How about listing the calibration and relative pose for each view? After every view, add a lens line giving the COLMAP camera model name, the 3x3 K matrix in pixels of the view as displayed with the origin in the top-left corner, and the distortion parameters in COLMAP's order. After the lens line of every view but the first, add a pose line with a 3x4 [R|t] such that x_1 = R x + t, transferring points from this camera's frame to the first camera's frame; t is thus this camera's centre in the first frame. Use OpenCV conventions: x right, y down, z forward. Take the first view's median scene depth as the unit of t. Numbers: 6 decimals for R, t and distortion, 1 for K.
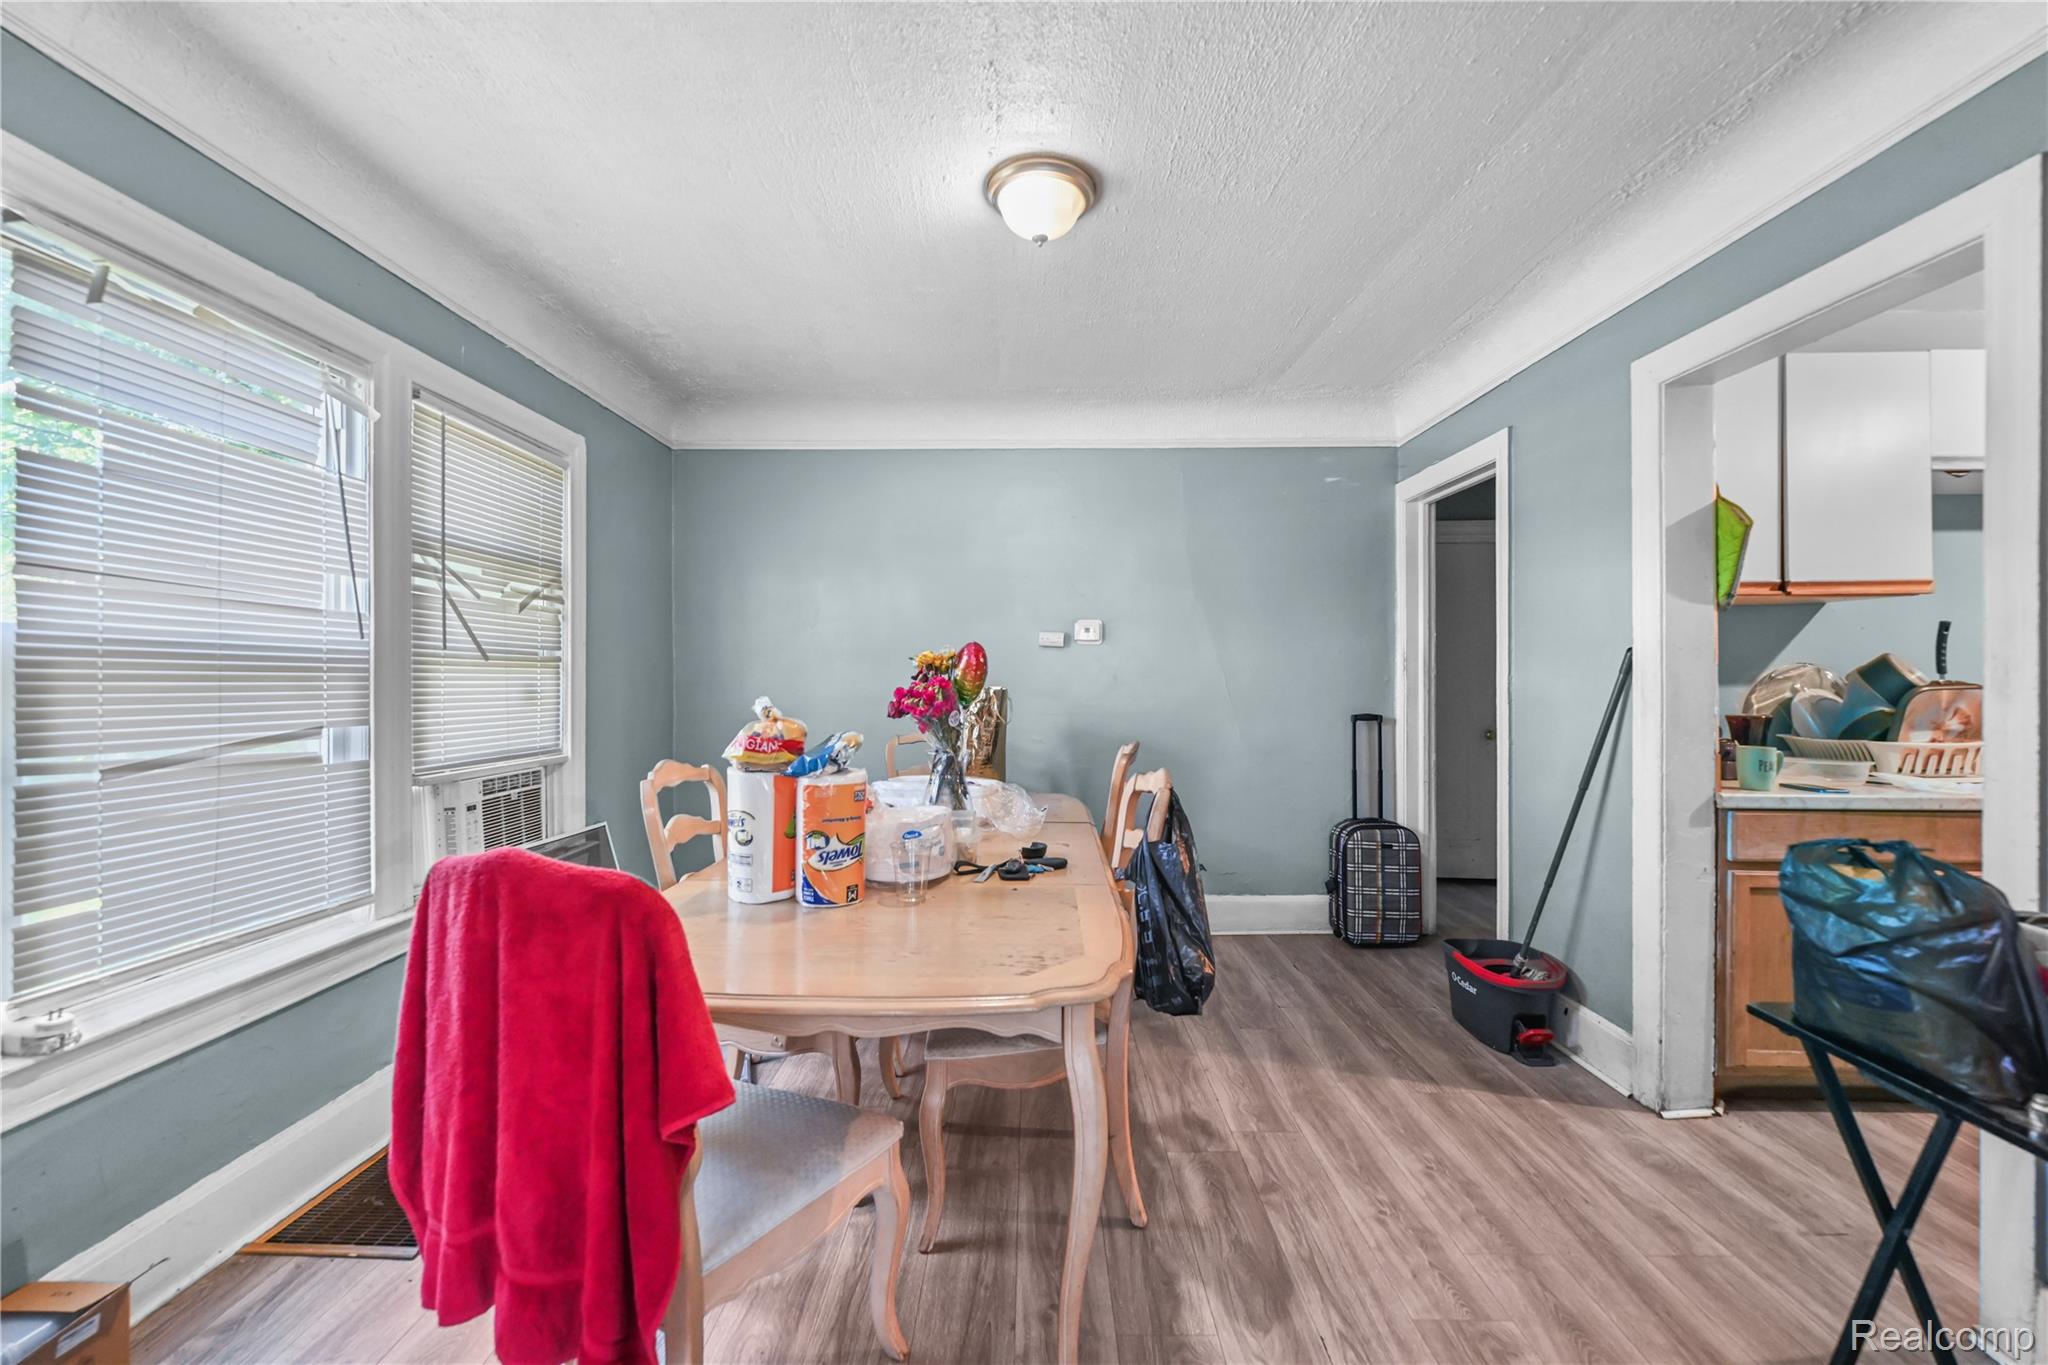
lens RADIAL K [[818.3, 0, 1028.5], [0, 818.3, 680.4], [0, 0, 1]] dist [0.000235, 0.000042]
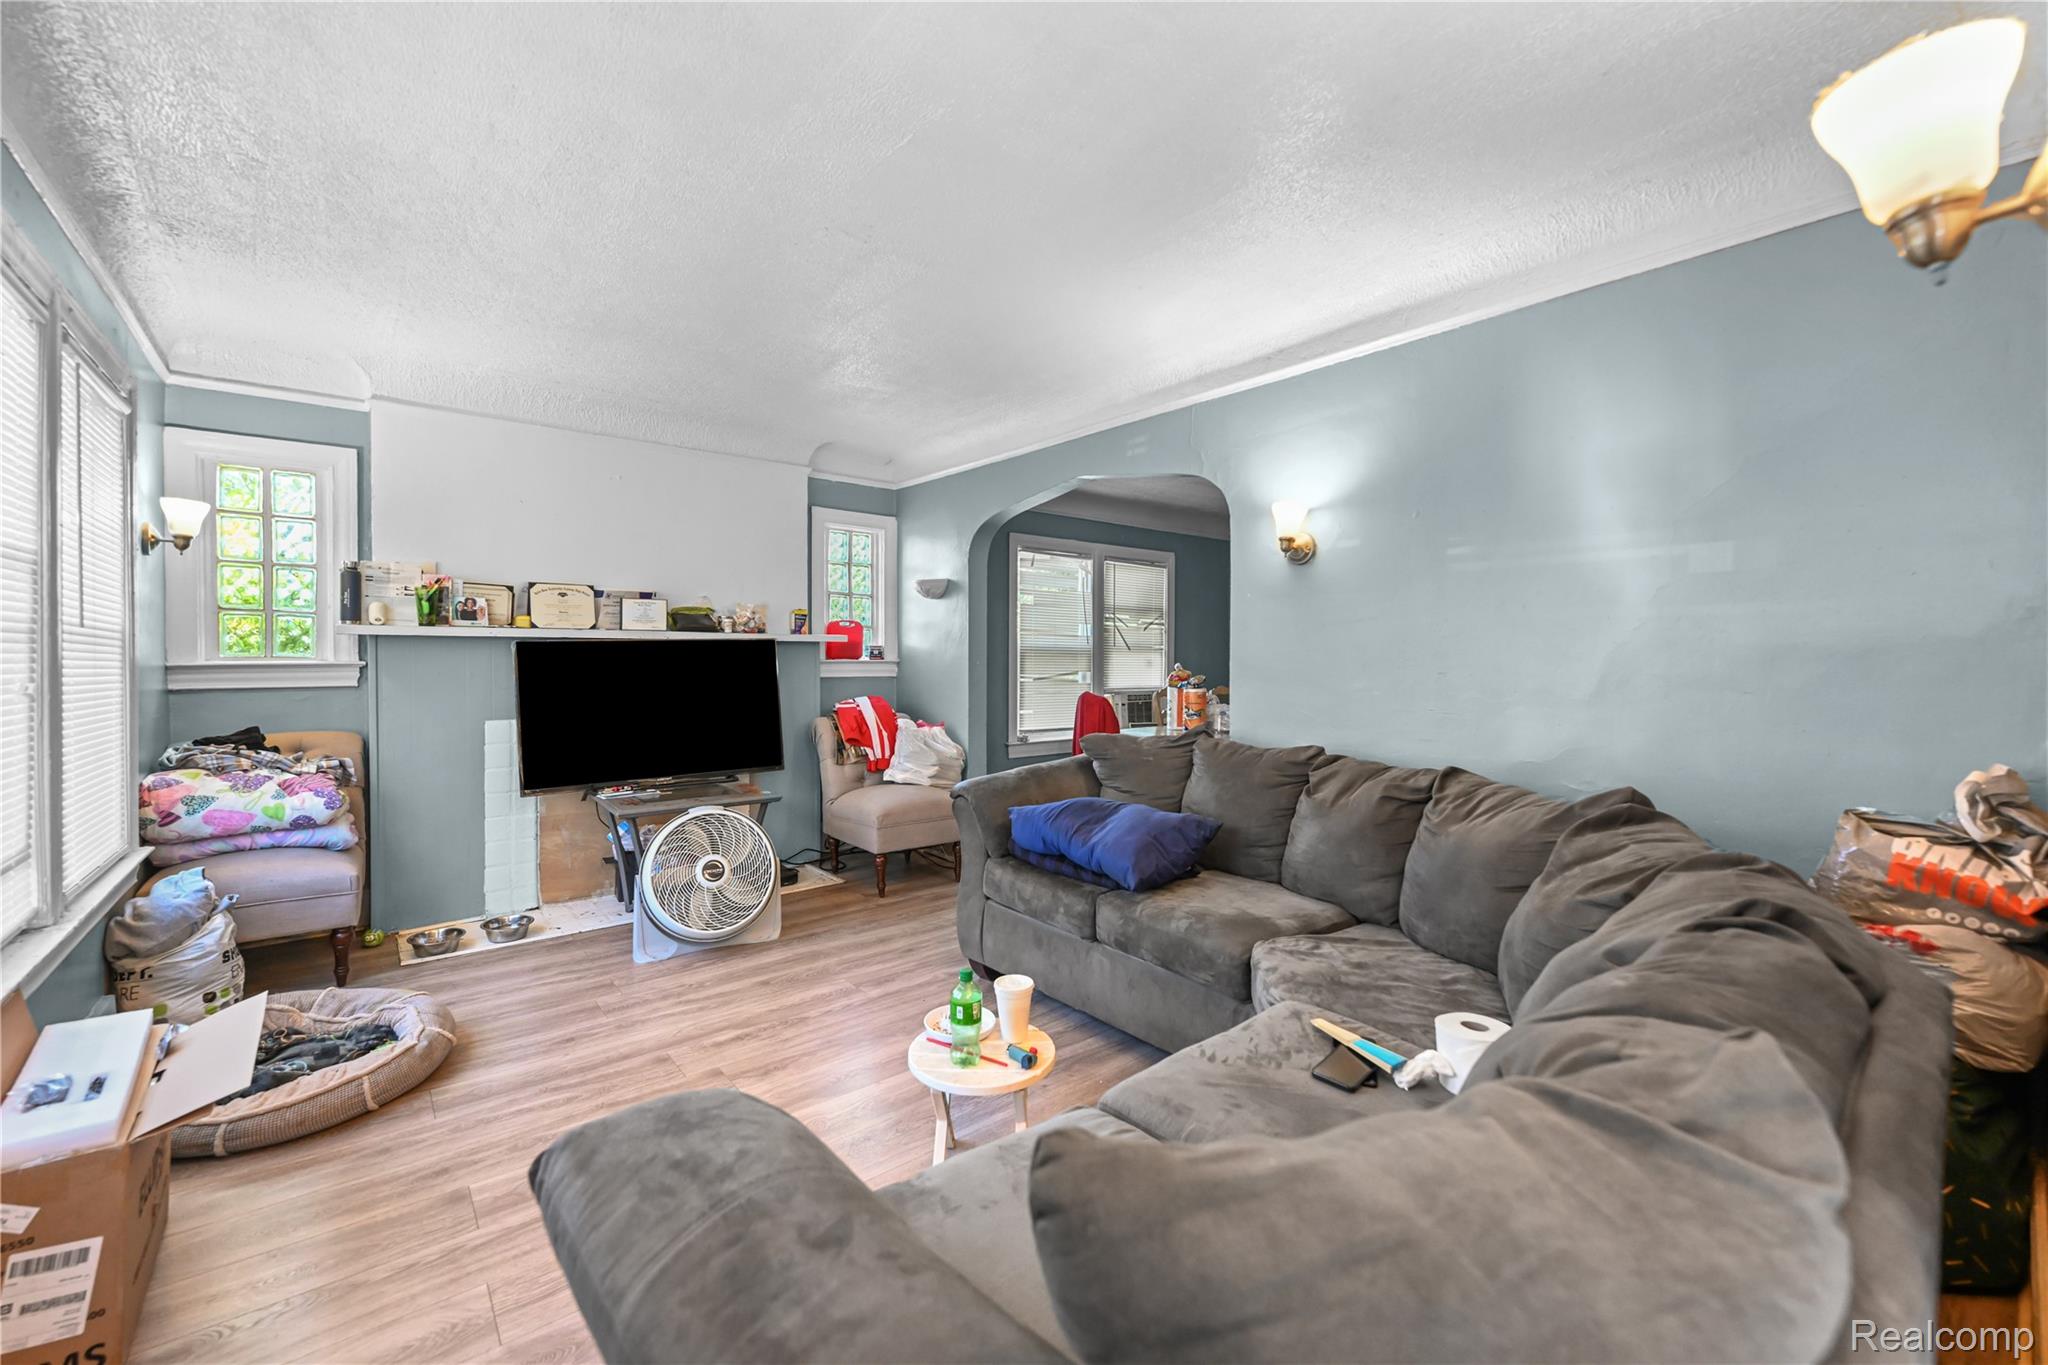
lens RADIAL K [[818.3, 0, 1024.5], [0, 818.3, 671.6], [0, 0, 1]] dist [0.000235, 0.000042]
pose [[0.638715, 0.011933, -0.769351, 1.133099], [-0.003868, 0.999917, 0.012297, 0.013522], [0.769434, -0.004878, 0.638708, -0.936168]]
